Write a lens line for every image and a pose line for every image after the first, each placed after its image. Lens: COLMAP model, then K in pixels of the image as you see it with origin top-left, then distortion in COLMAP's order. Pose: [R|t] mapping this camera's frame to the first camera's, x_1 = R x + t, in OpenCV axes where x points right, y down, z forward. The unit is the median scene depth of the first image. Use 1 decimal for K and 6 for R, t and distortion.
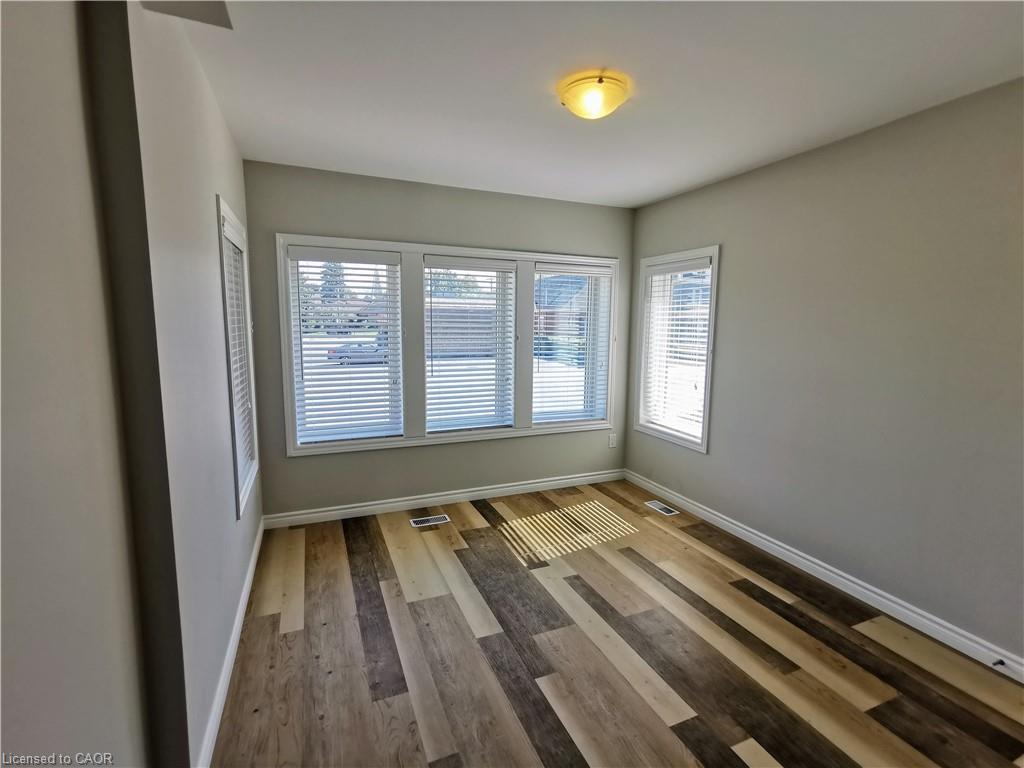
lens RADIAL K [[468.0, 0, 512.0], [0, 468.0, 384.0], [0, 0, 1]] dist [-0.001281, 0.000412]
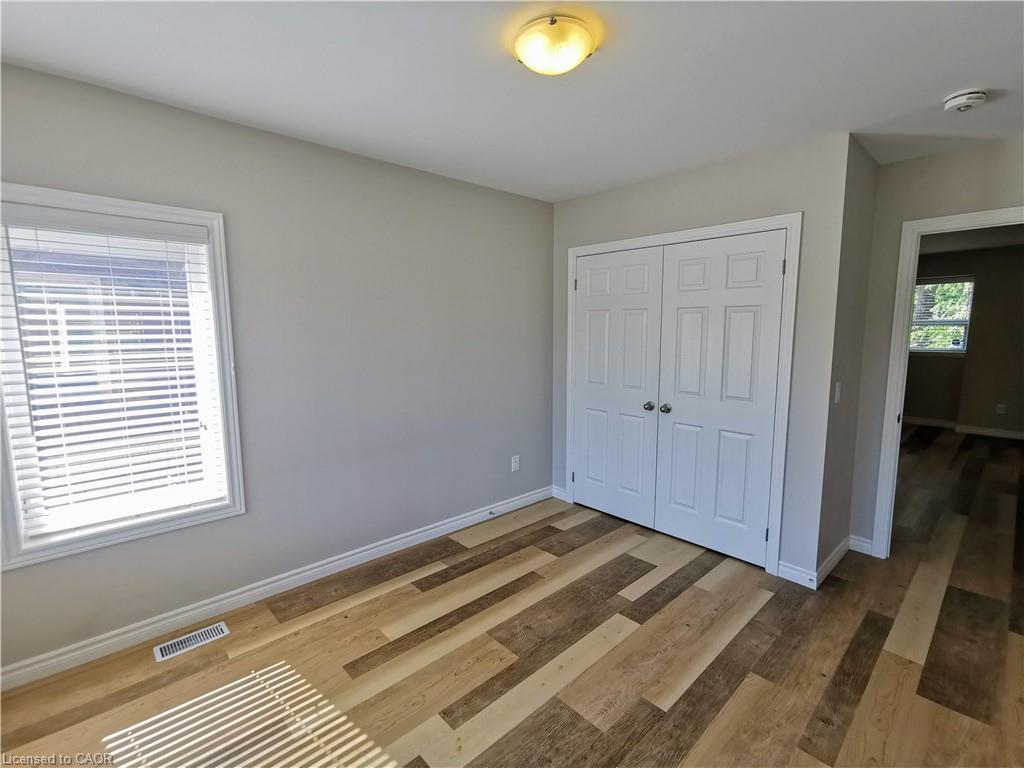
lens RADIAL K [[470.0, 0, 511.7], [0, 470.0, 380.2], [0, 0, 1]] dist [0.022480, 0.000519]
pose [[-0.338769, -0.120182, 0.933162, -0.528105], [0.111199, 0.979743, 0.166550, -0.174718], [-0.934275, 0.160189, -0.318542, 1.187857]]
